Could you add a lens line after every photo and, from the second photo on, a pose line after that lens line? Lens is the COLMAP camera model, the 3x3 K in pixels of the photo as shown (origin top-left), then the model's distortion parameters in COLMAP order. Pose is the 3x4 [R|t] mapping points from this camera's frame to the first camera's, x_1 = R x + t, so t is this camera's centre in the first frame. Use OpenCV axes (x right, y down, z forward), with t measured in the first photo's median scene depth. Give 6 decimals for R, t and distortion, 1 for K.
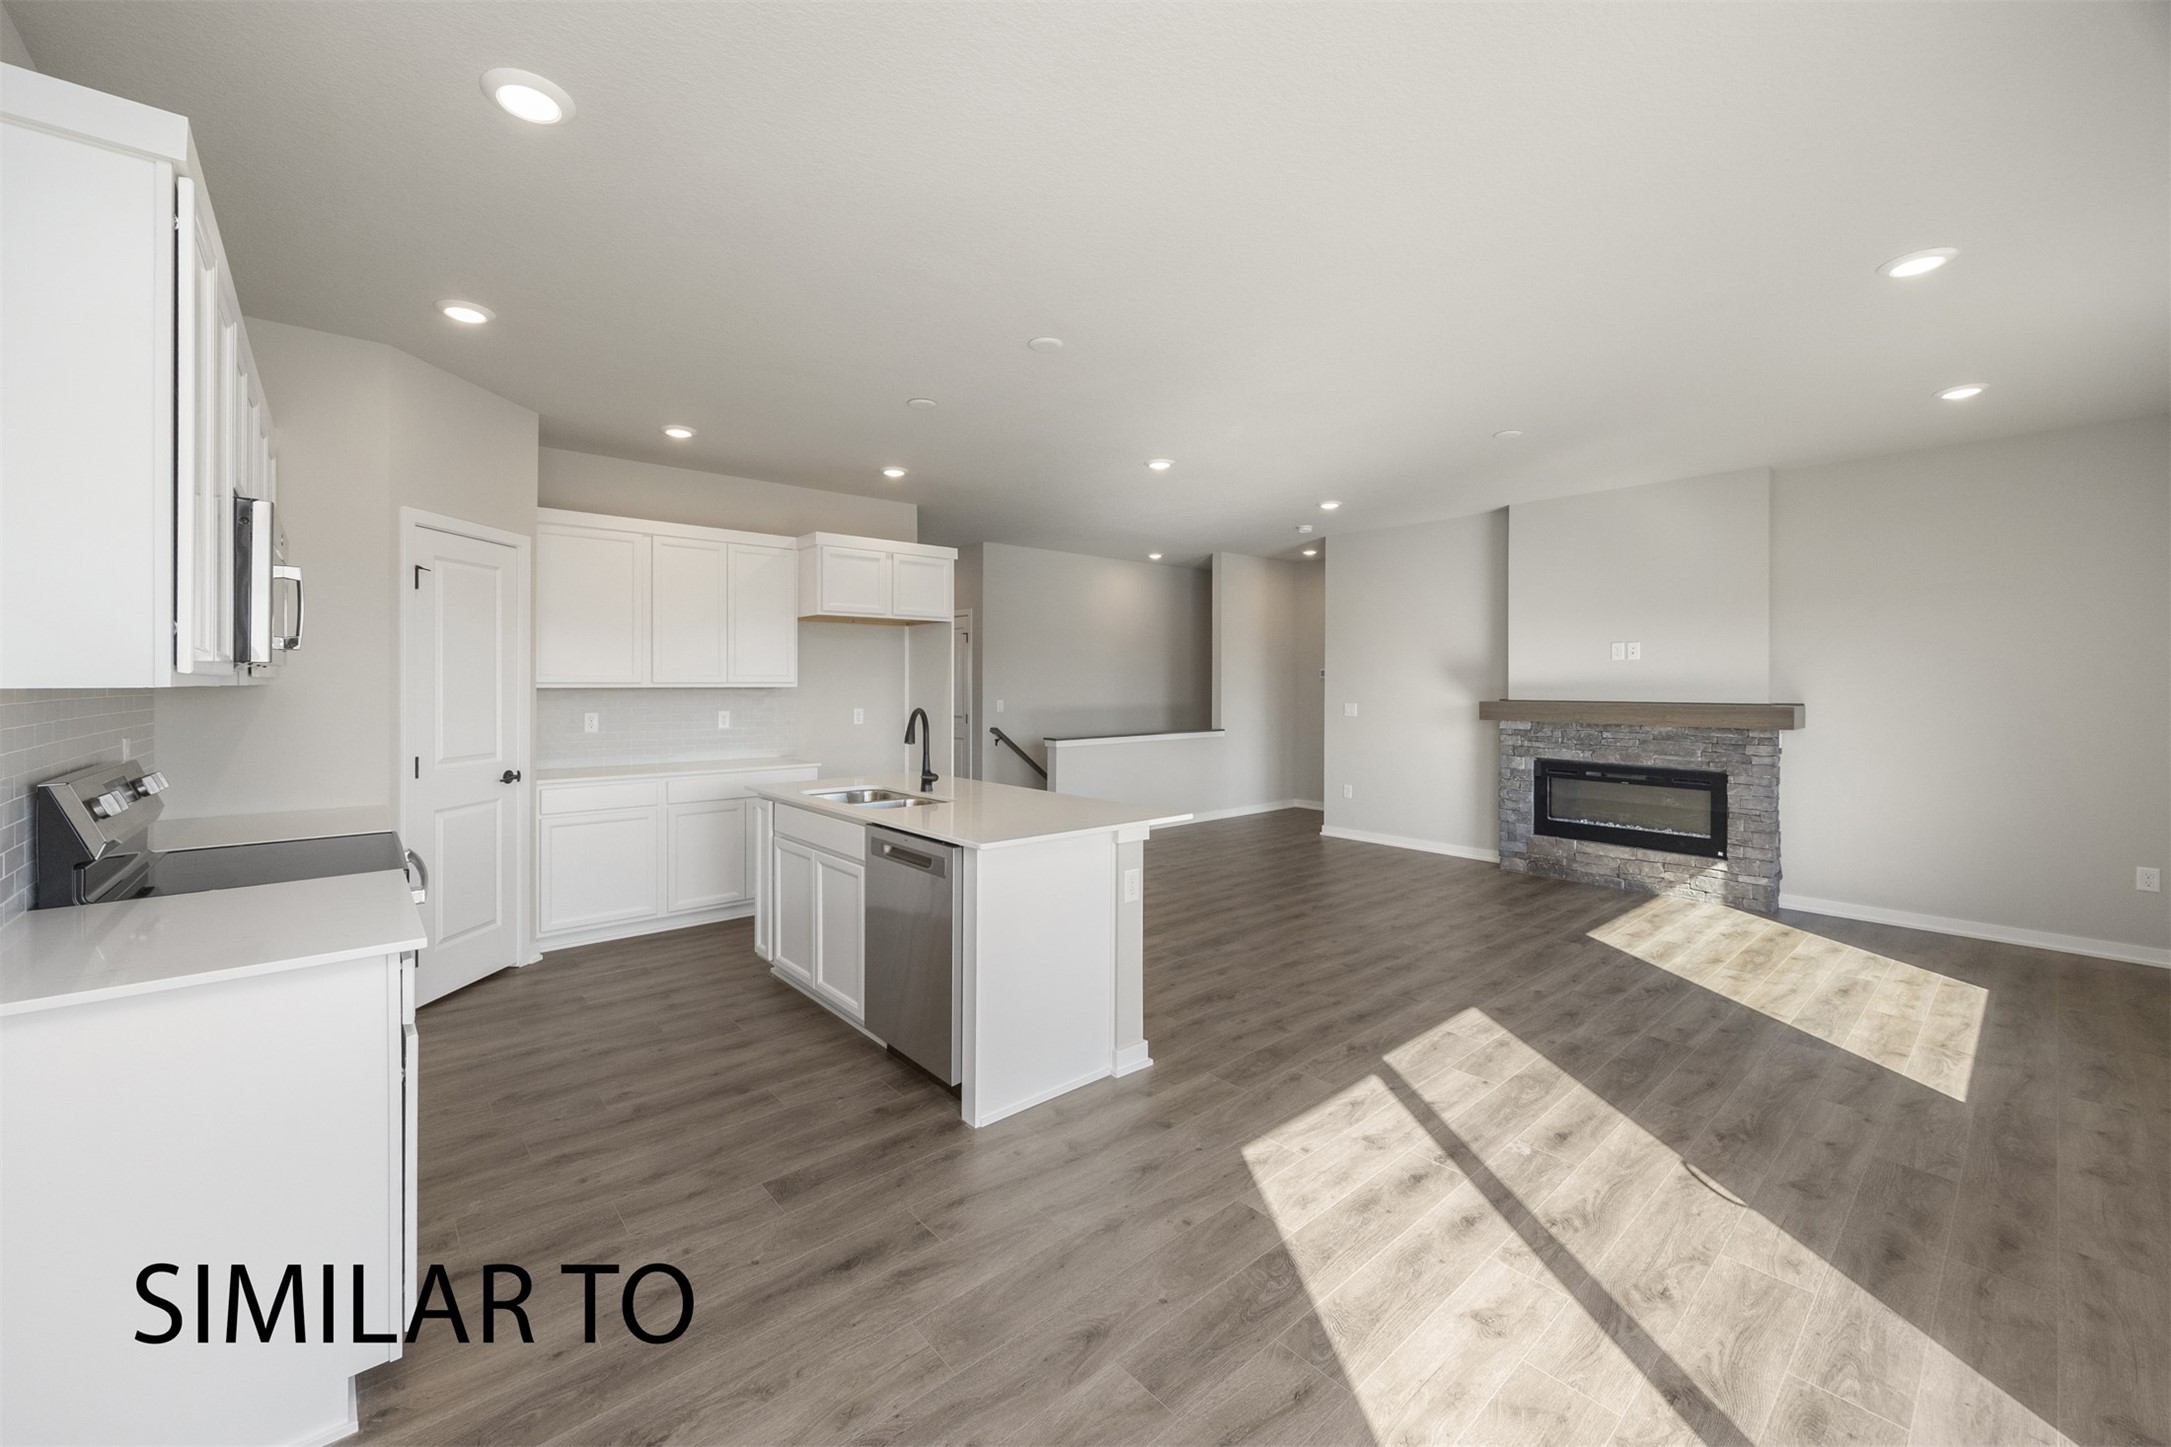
lens RADIAL K [[839.7, 0, 1057.8], [0, 839.7, 680.8], [0, 0, 1]] dist [-0.001146, -0.000627]
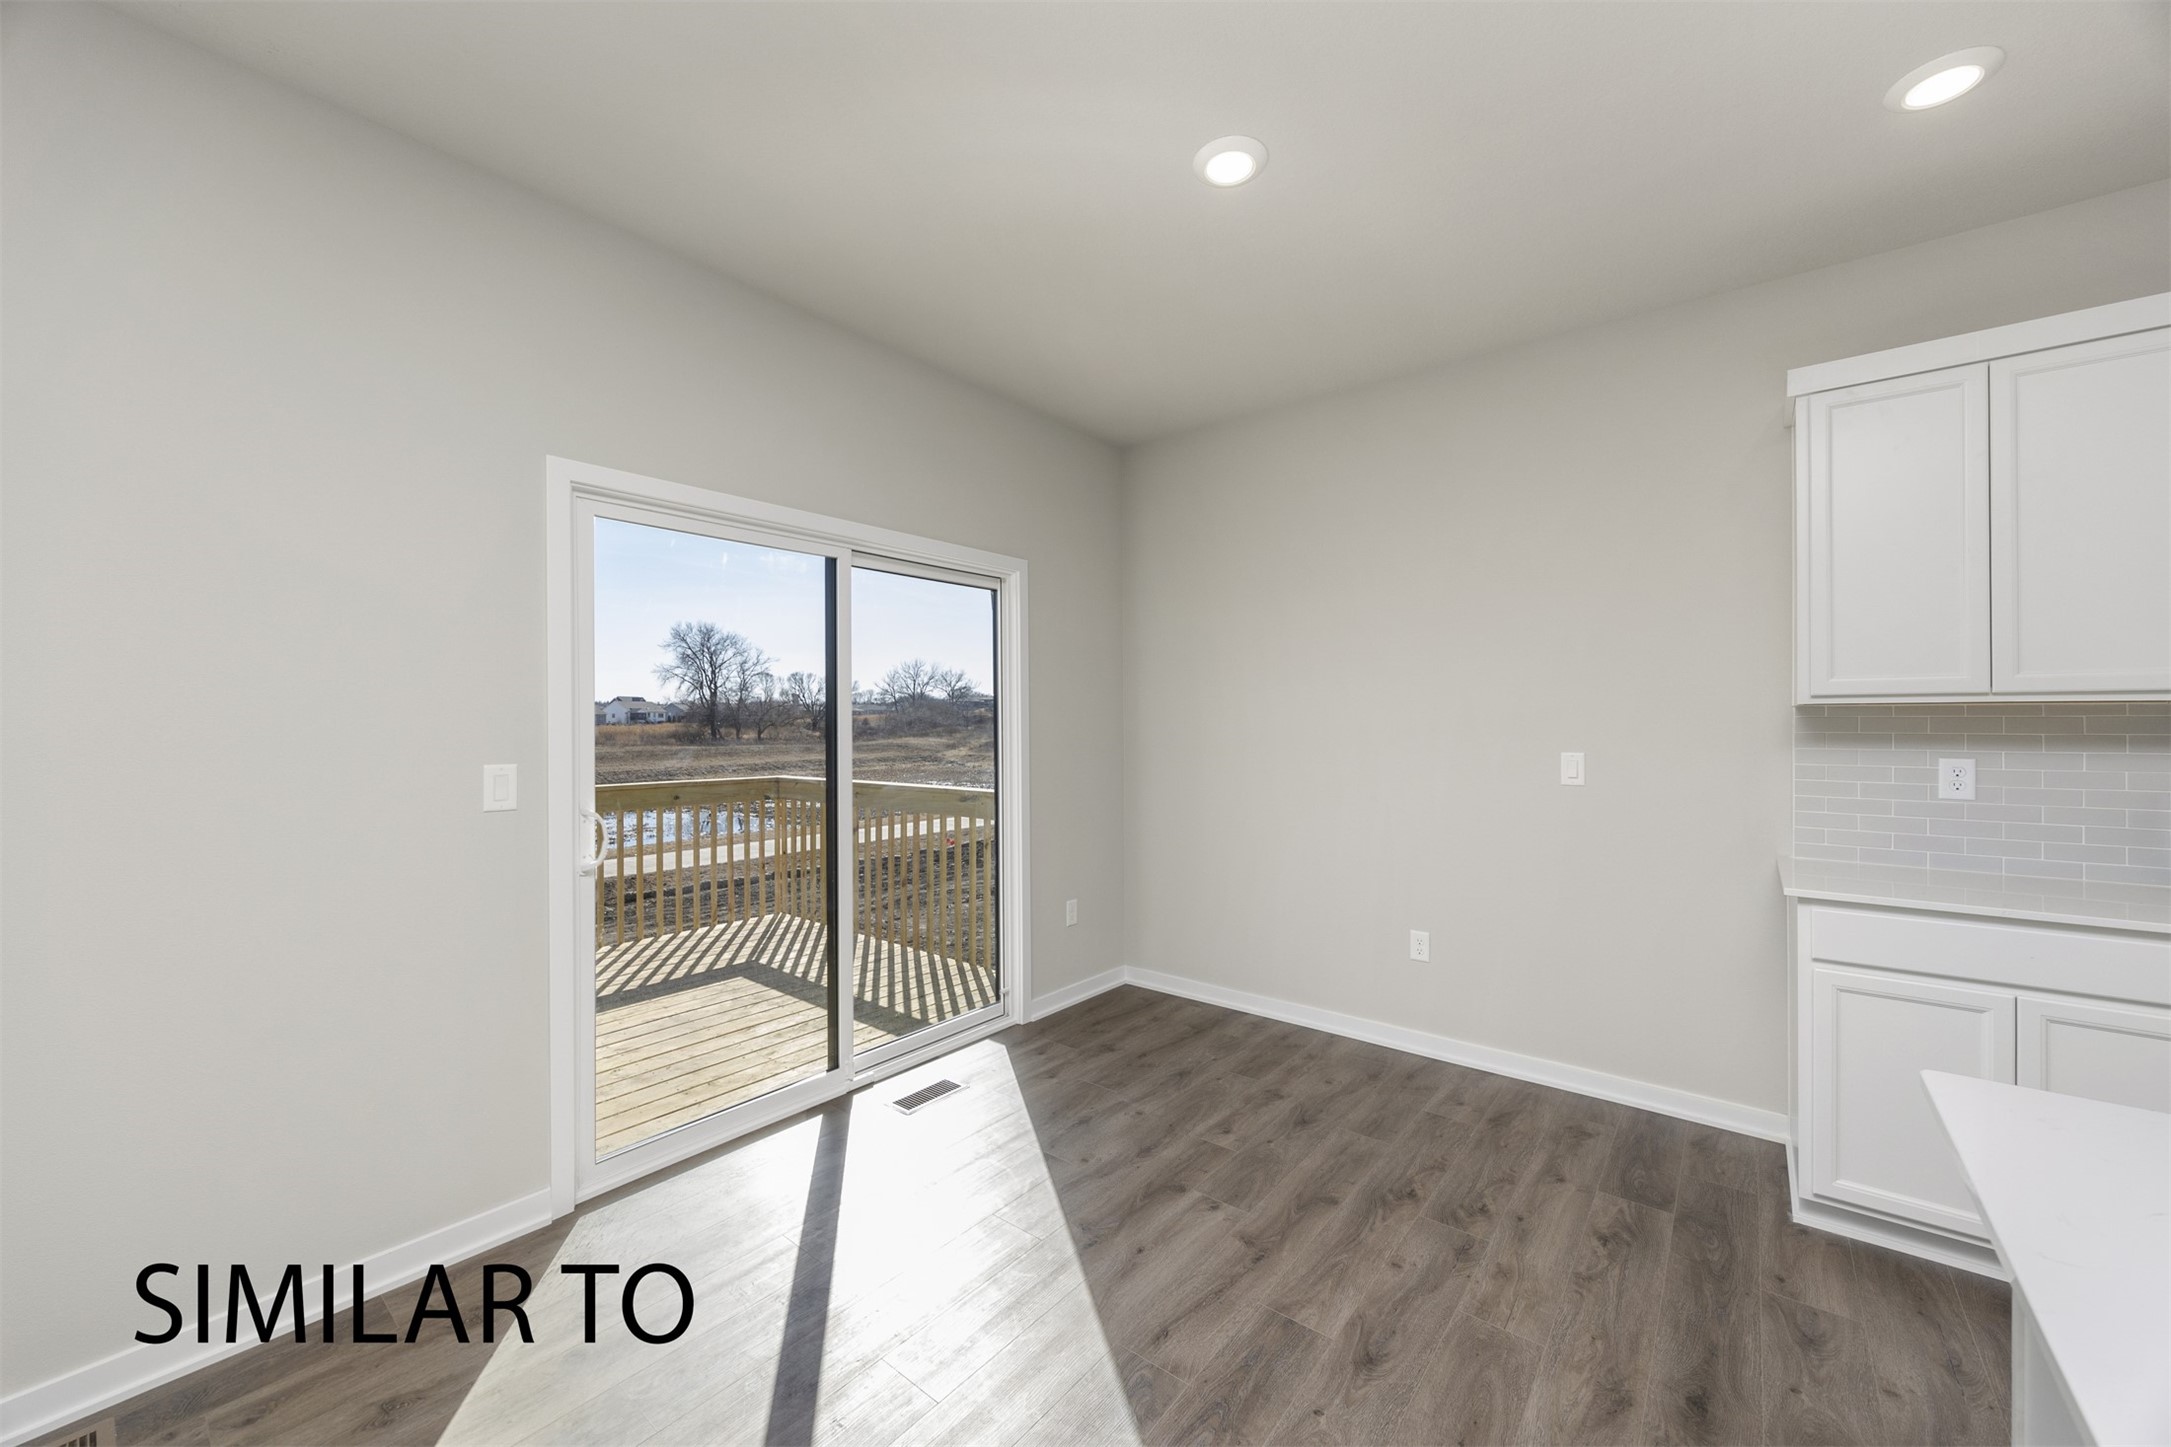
lens RADIAL K [[825.6, 0, 1069.7], [0, 825.6, 716.3], [0, 0, 1]] dist [-0.003198, -0.000066]
pose [[-0.983906, -0.000154, -0.178689, 0.247364], [0.001556, 0.999954, -0.009431, 0.016546], [0.178682, -0.009558, -0.983860, 0.841304]]
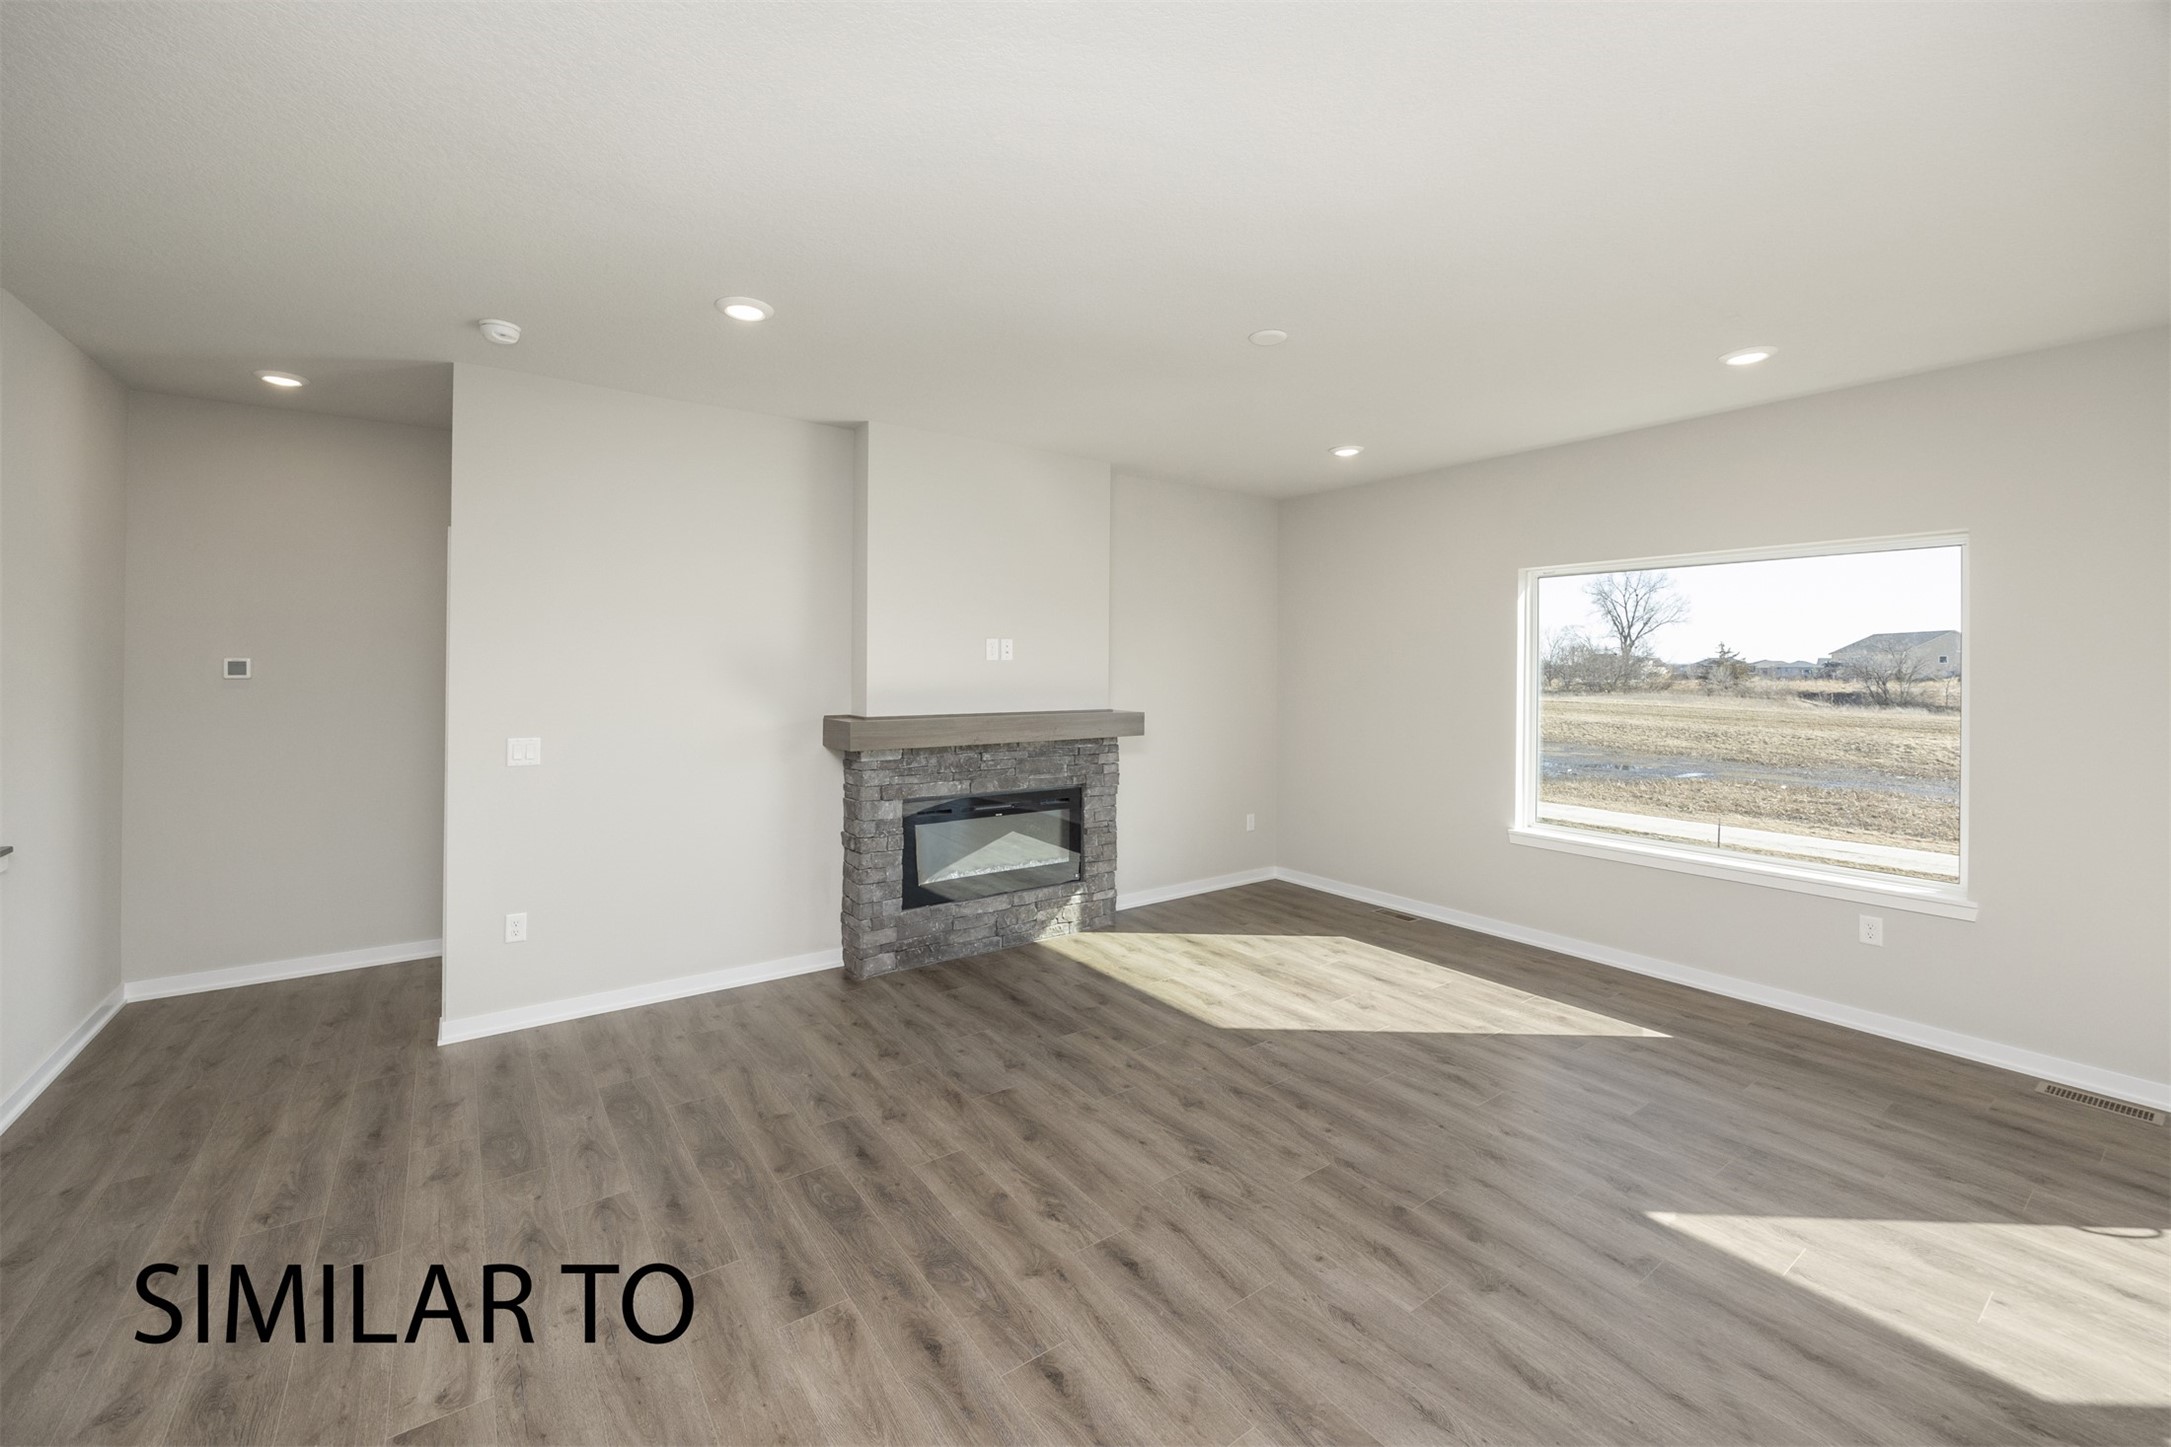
lens RADIAL K [[865.6, 0, 1053.8], [0, 865.6, 669.5], [0, 0, 1]] dist [-0.000028, -0.000052]
pose [[0.088542, -0.006023, 0.996054, -0.197700], [-0.008802, 0.999938, 0.006829, -0.032231], [-0.996034, -0.009372, 0.088484, 1.257464]]
